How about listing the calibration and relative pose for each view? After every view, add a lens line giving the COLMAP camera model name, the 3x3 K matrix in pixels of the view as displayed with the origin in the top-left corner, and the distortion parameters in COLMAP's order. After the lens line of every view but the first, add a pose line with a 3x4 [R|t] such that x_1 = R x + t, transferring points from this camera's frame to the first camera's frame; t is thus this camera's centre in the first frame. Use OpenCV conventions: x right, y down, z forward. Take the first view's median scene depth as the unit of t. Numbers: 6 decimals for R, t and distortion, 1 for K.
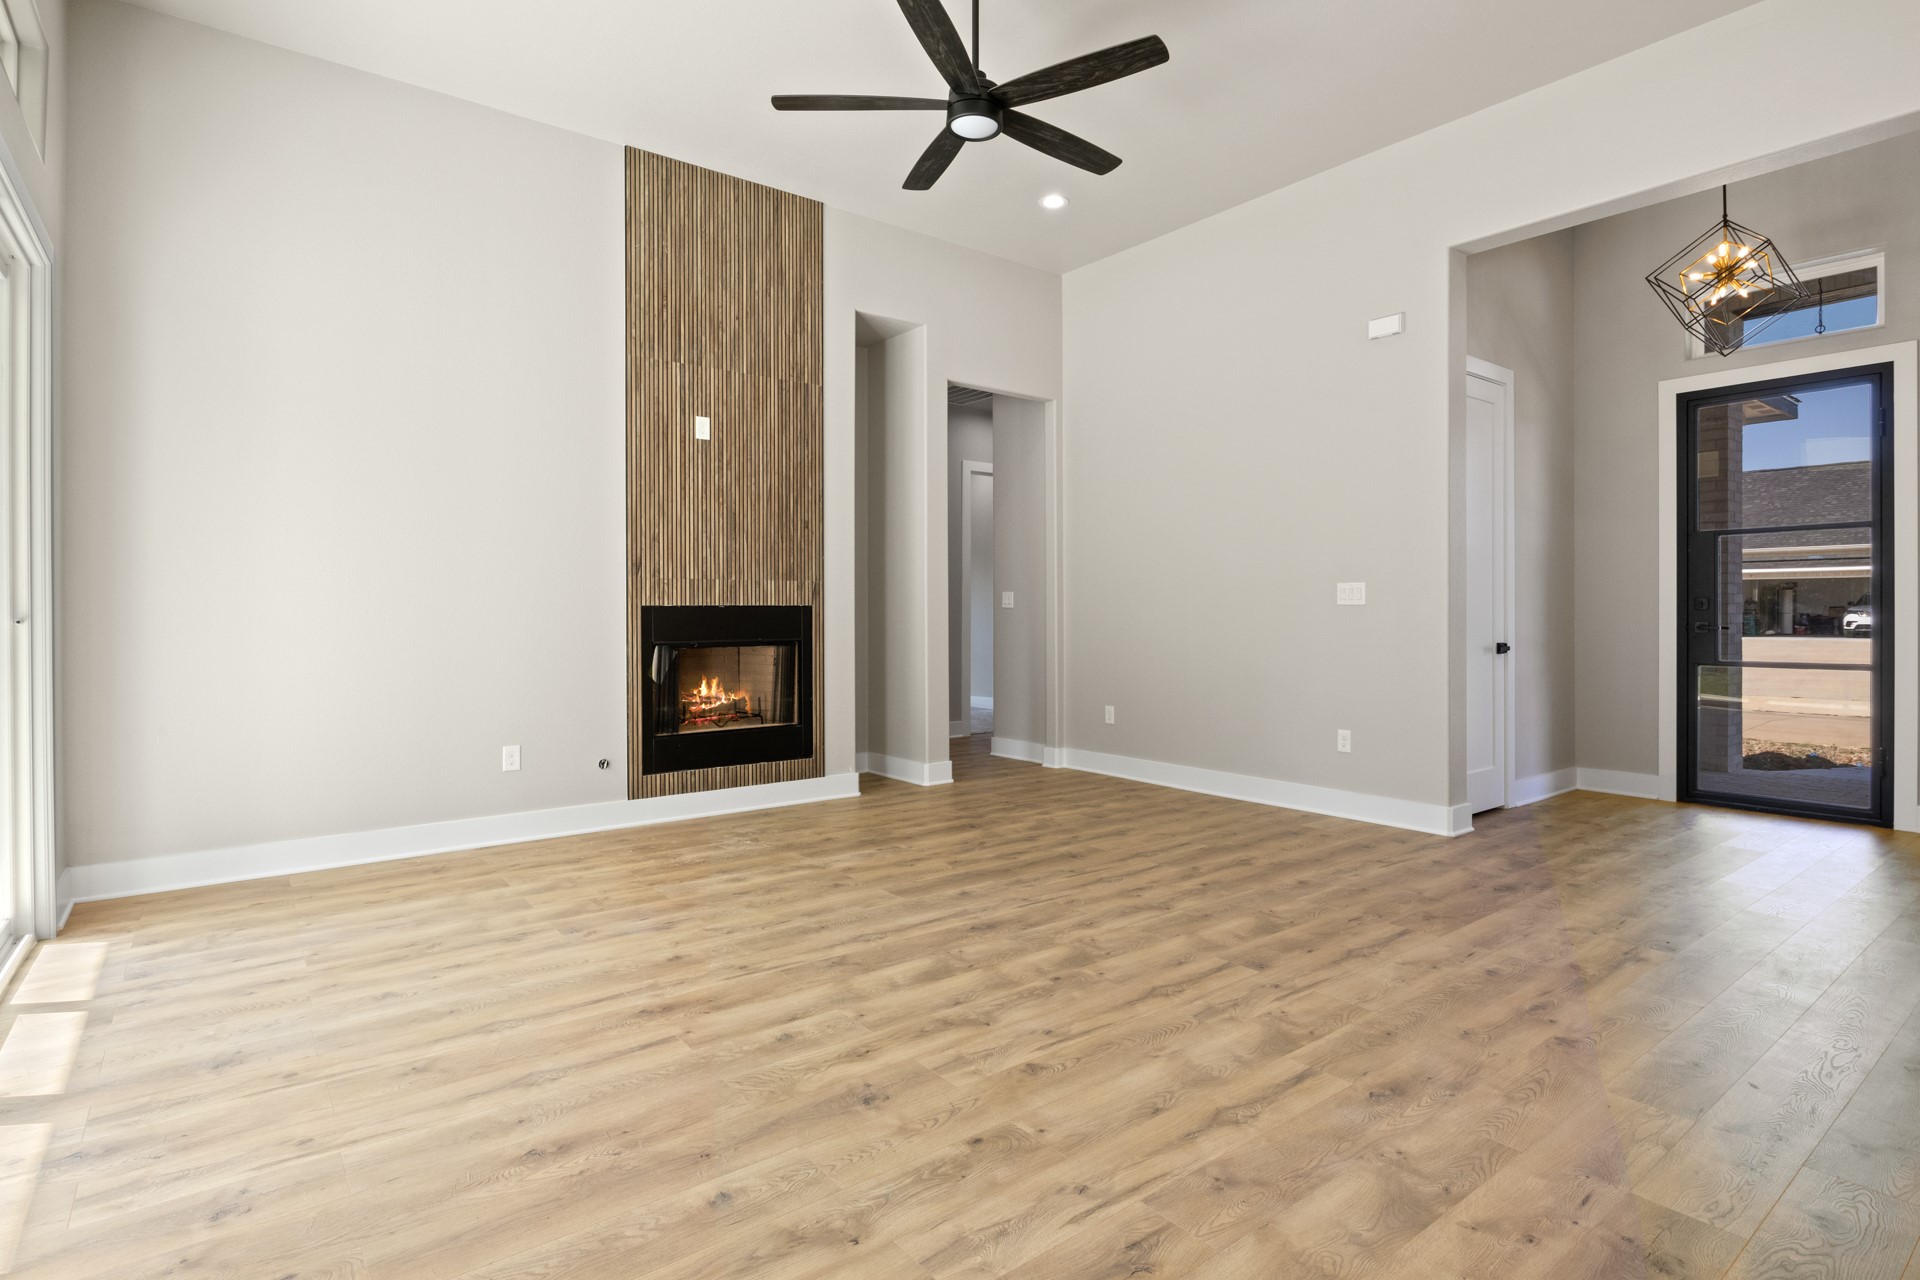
lens RADIAL K [[967.3, 0, 967.7], [0, 967.3, 615.8], [0, 0, 1]] dist [-0.007597, -0.000407]
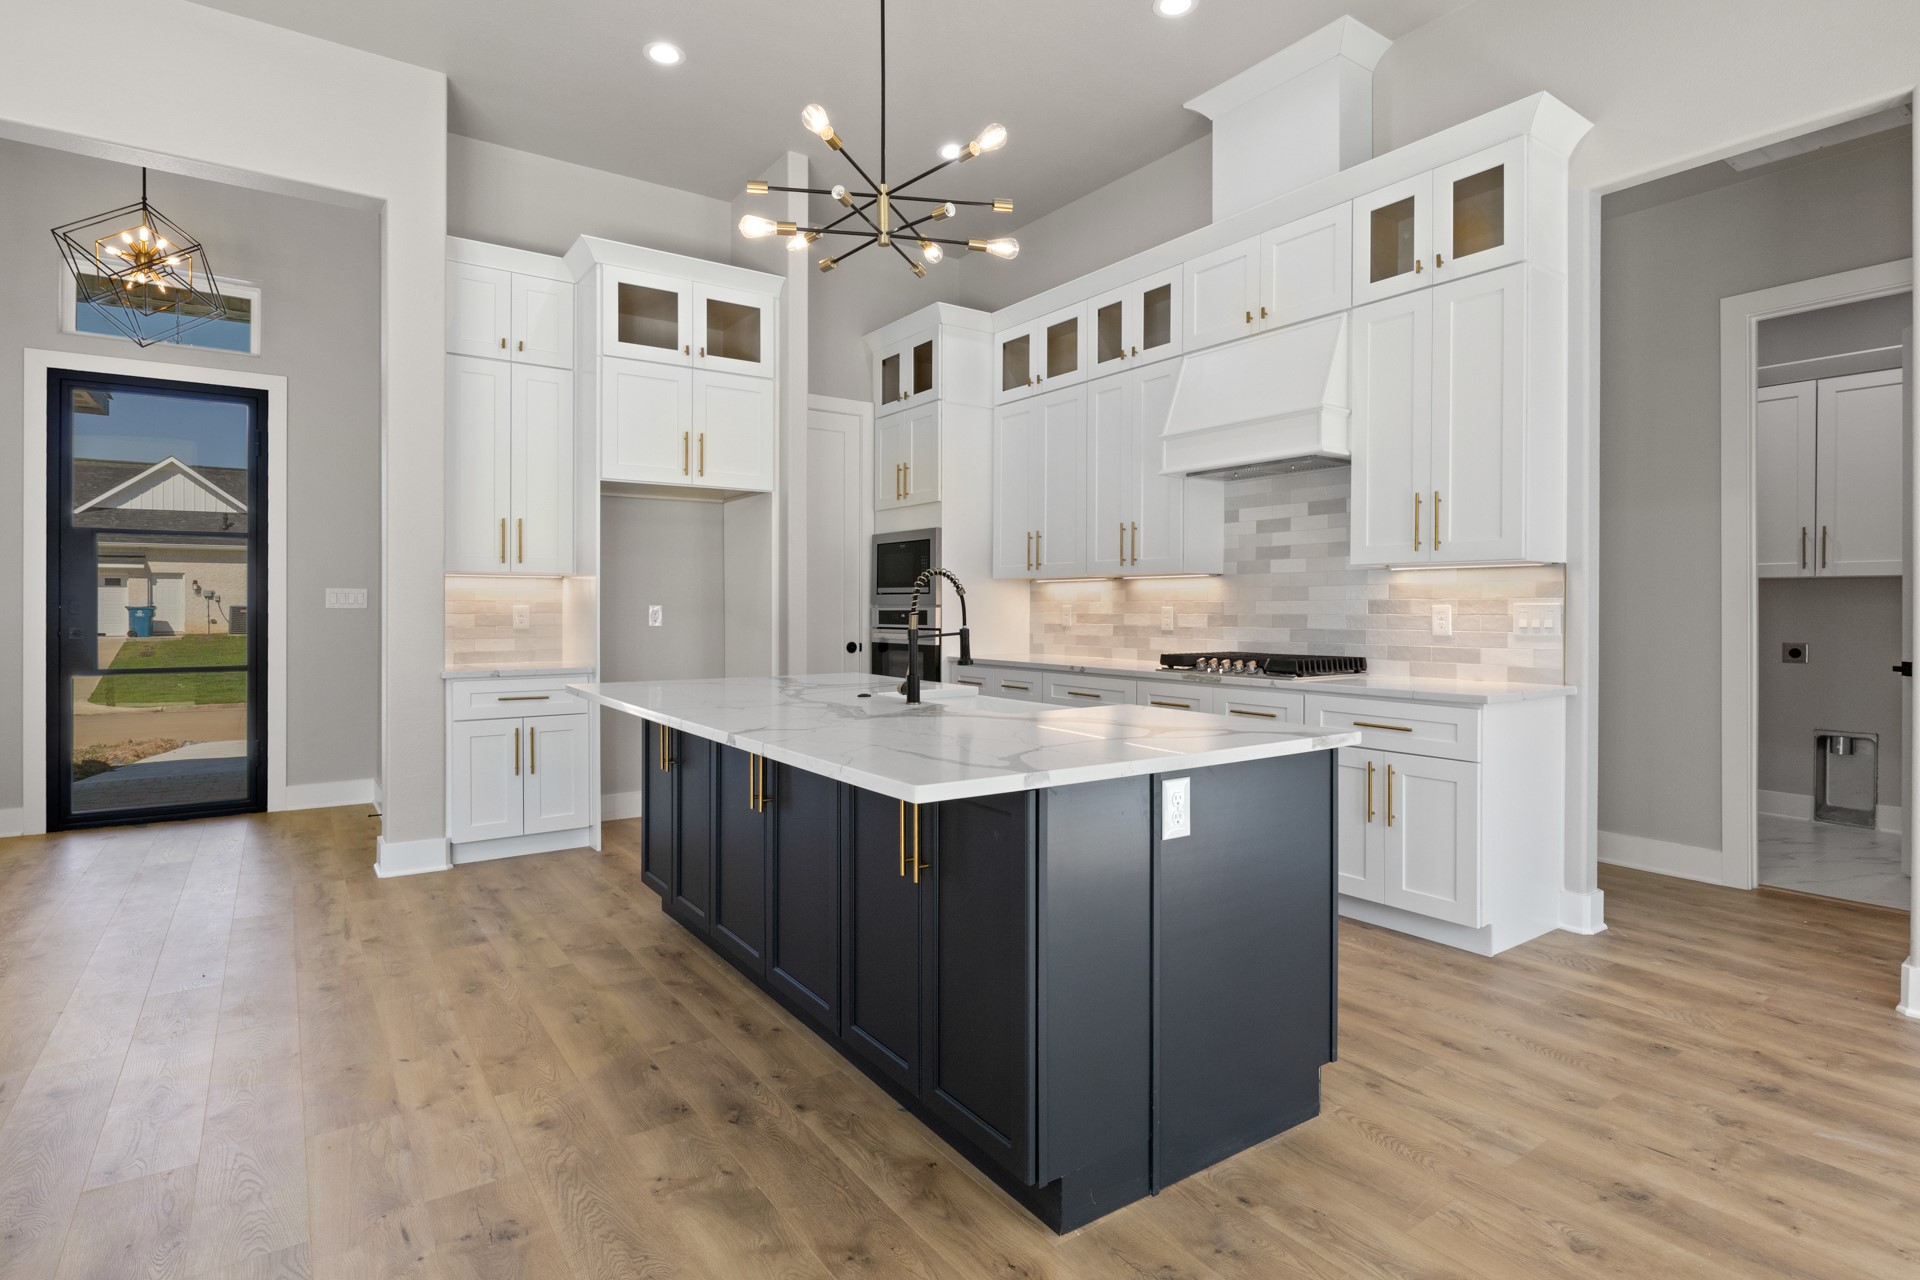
lens RADIAL K [[967.3, 0, 959.9], [0, 967.3, 615.7], [0, 0, 1]] dist [-0.007597, -0.000407]
pose [[0.047992, -0.003210, 0.998843, -0.114791], [-0.000873, 0.999994, 0.003255, -0.009342], [-0.998847, -0.001028, 0.047989, 0.148462]]
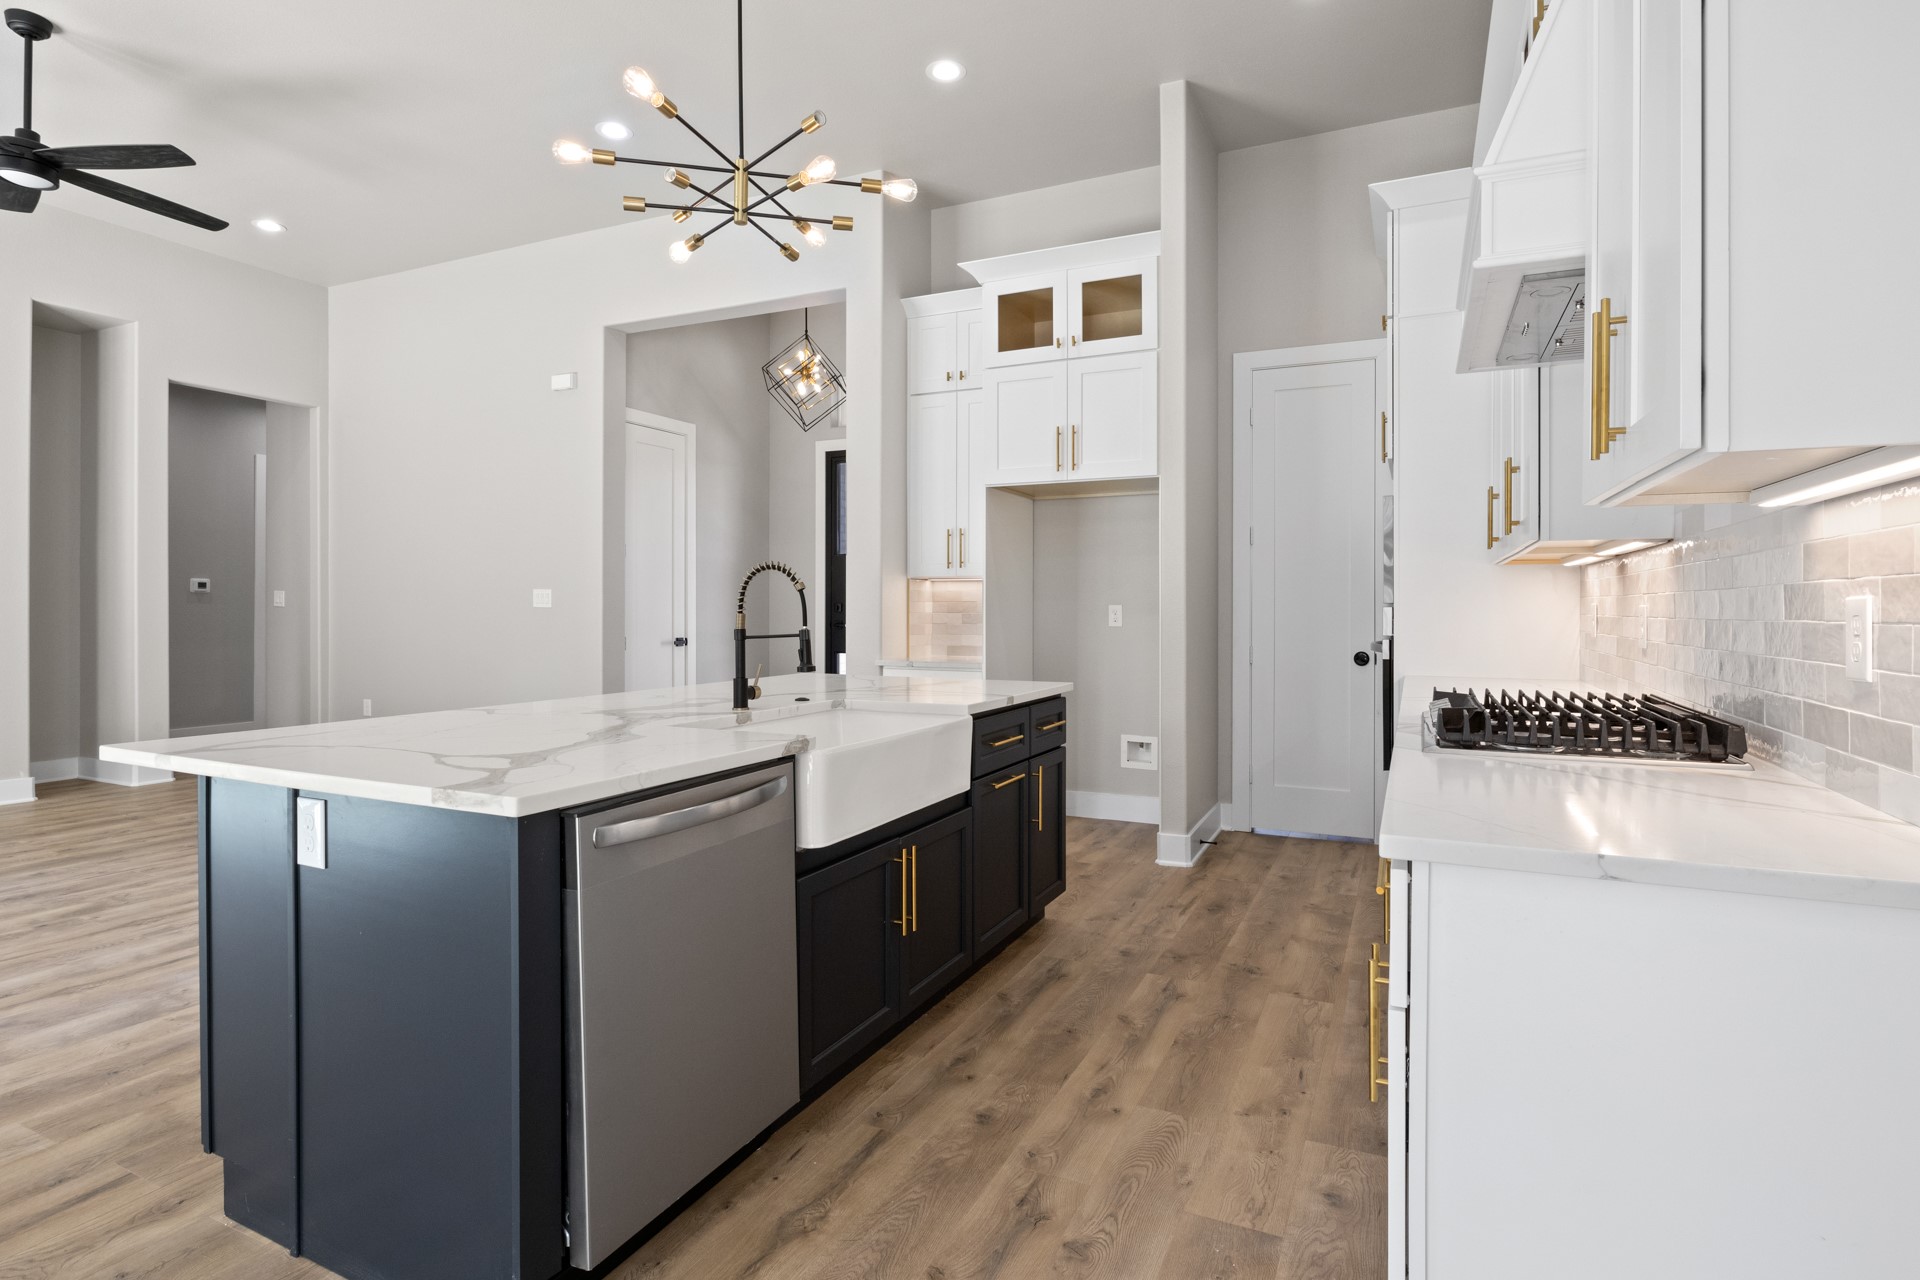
lens RADIAL K [[967.3, 0, 963.9], [0, 967.3, 609.6], [0, 0, 1]] dist [-0.007597, -0.000407]
pose [[0.890837, 0.004049, 0.454304, 0.345408], [-0.003921, 0.999992, -0.001223, -0.009991], [-0.454305, -0.000692, 0.890846, -0.347217]]
